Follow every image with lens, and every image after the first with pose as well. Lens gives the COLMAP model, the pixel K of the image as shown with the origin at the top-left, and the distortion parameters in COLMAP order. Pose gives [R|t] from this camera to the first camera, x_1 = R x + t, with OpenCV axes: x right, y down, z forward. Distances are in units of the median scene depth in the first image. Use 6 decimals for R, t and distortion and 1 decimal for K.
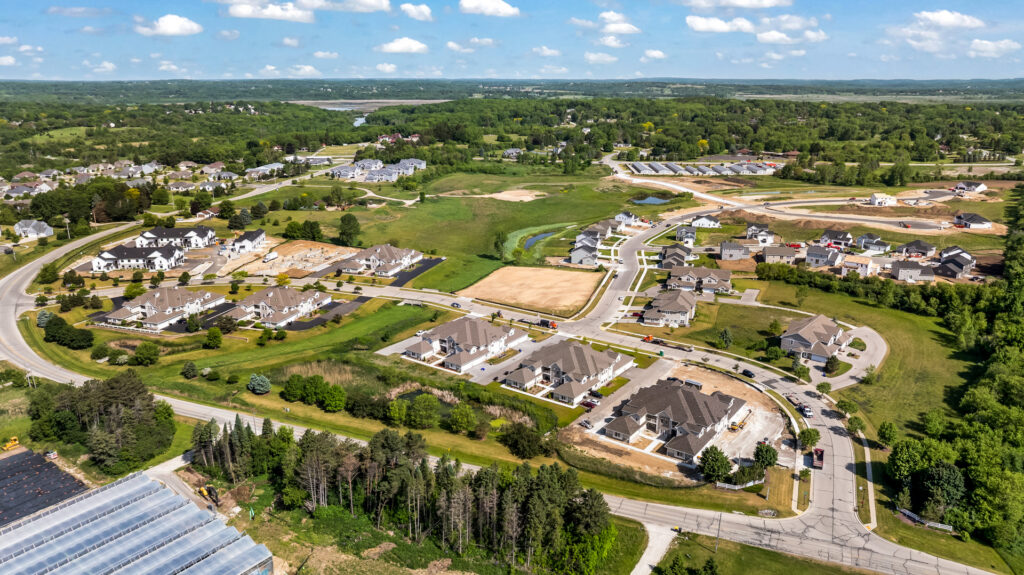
lens RADIAL K [[721.5, 0, 516.9], [0, 721.5, 281.6], [0, 0, 1]] dist [-0.022273, 0.009695]
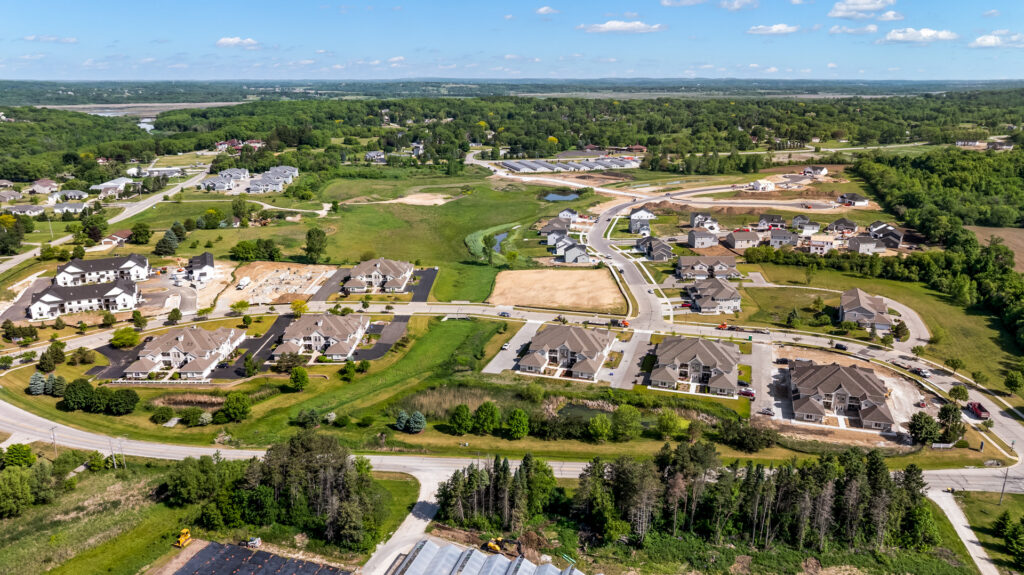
lens RADIAL K [[721.5, 0, 516.9], [0, 721.5, 281.6], [0, 0, 1]] dist [-0.022273, 0.009695]
pose [[0.949138, -0.087767, 0.302380, -0.287888], [0.087727, 0.996050, 0.013739, -0.018318], [-0.302391, 0.013486, 0.953088, 0.063621]]
